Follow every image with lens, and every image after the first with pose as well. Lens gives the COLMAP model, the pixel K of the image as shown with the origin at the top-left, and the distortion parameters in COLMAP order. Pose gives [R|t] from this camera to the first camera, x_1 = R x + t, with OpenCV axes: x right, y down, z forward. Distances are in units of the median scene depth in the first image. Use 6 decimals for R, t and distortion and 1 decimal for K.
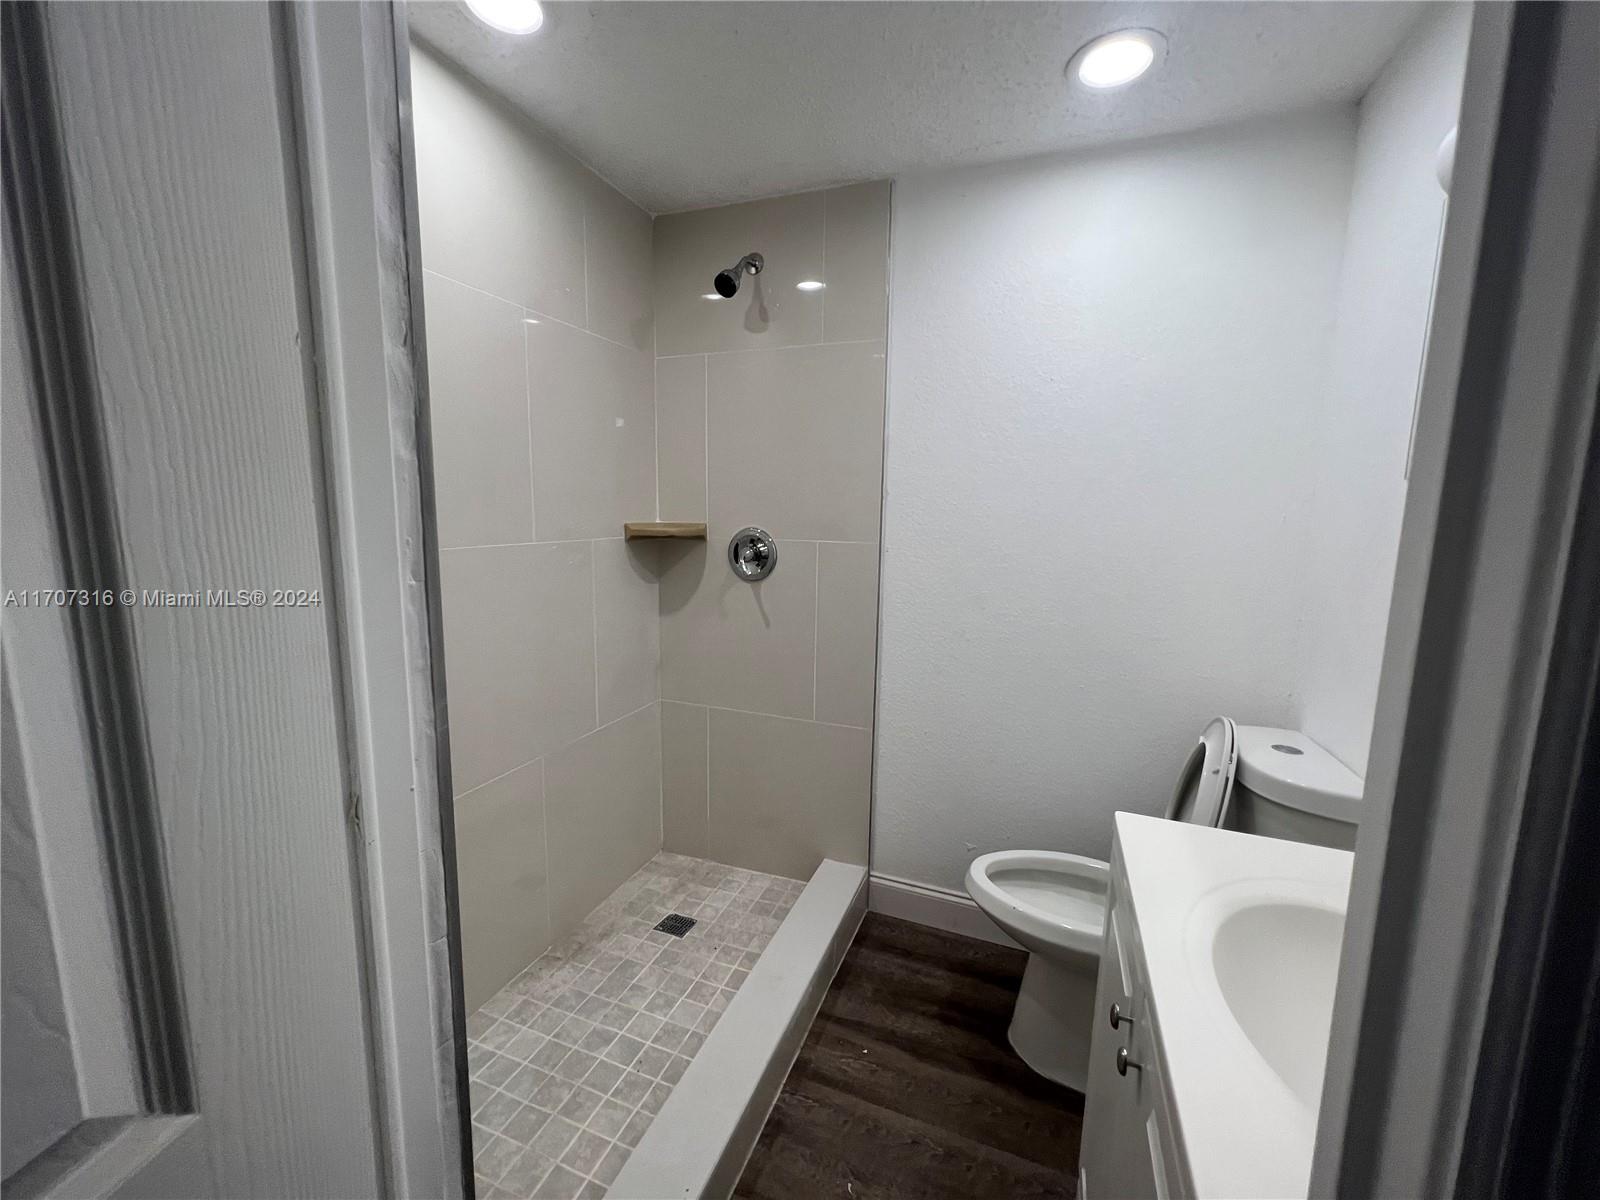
lens RADIAL K [[639.8, 0, 790.7], [0, 639.8, 612.5], [0, 0, 1]] dist [-0.000726, 0.000497]
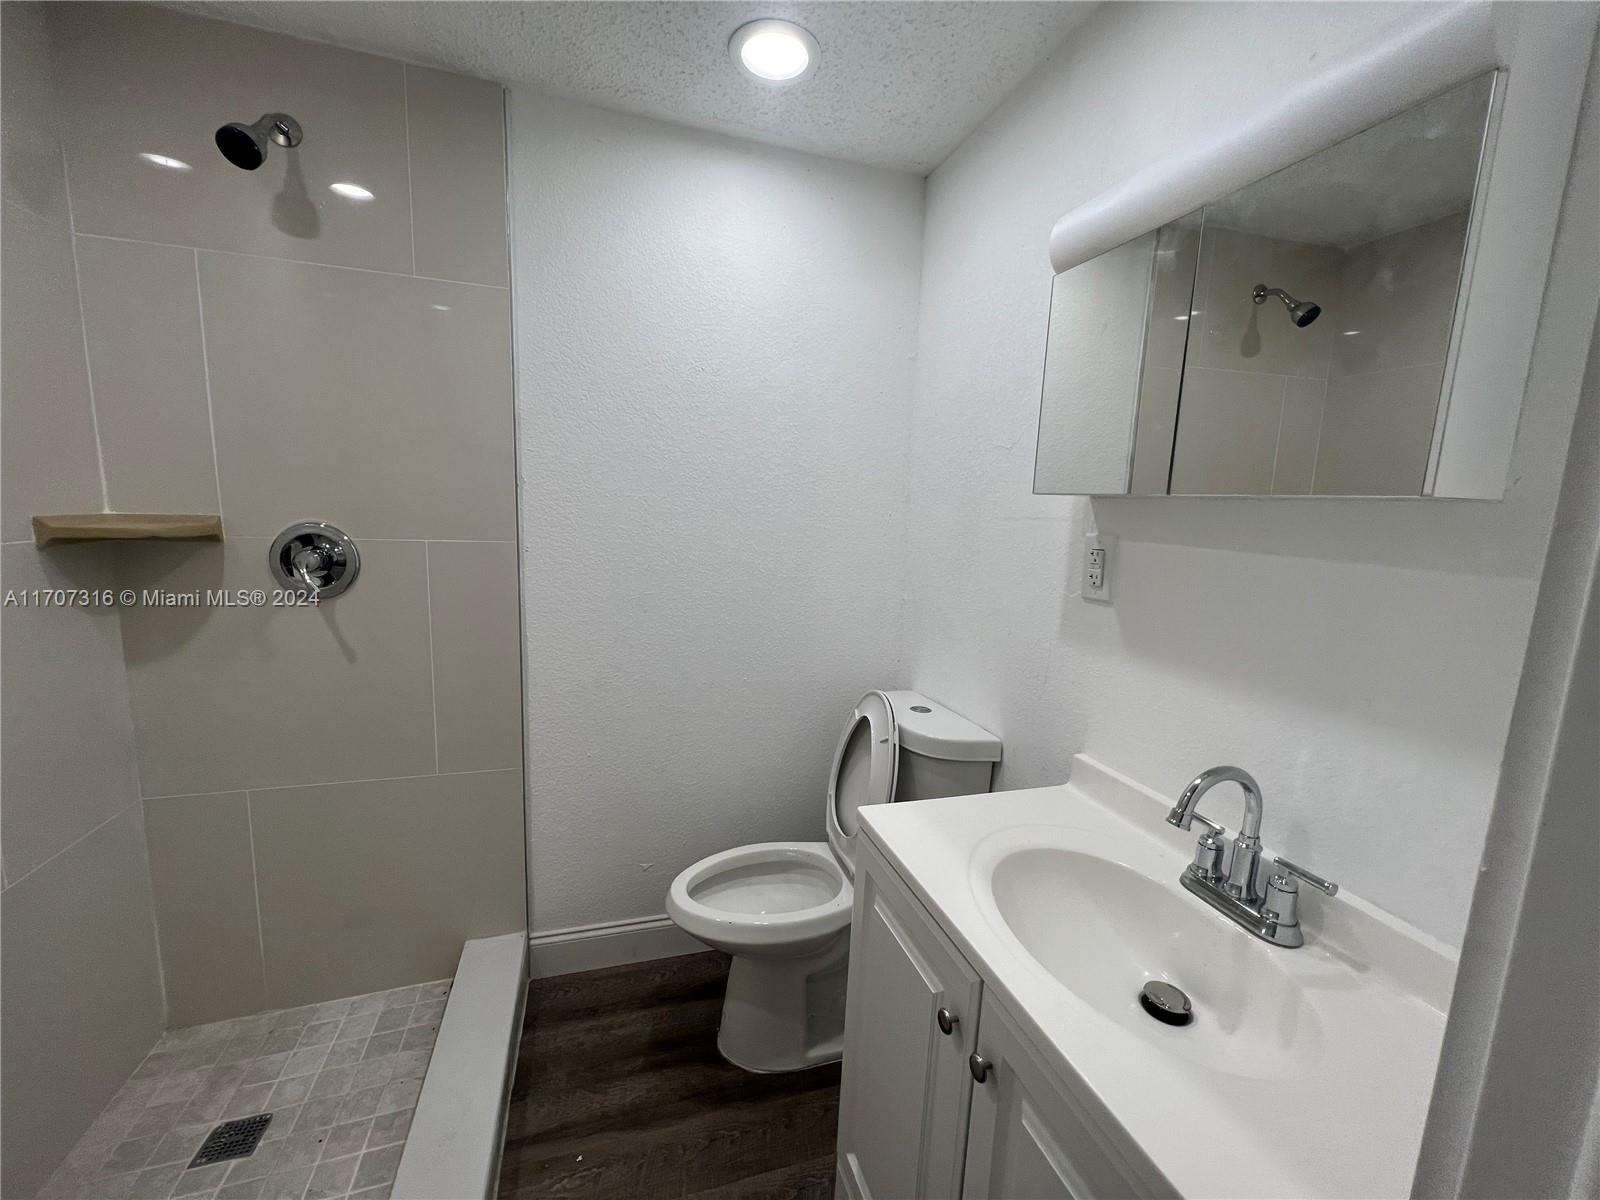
lens RADIAL K [[639.8, 0, 791.0], [0, 639.8, 604.7], [0, 0, 1]] dist [-0.000726, 0.000497]
pose [[0.773033, -0.086524, 0.628438, -0.108475], [0.074618, 0.996180, 0.045367, -0.038699], [-0.629962, 0.011822, 0.776536, 0.145035]]
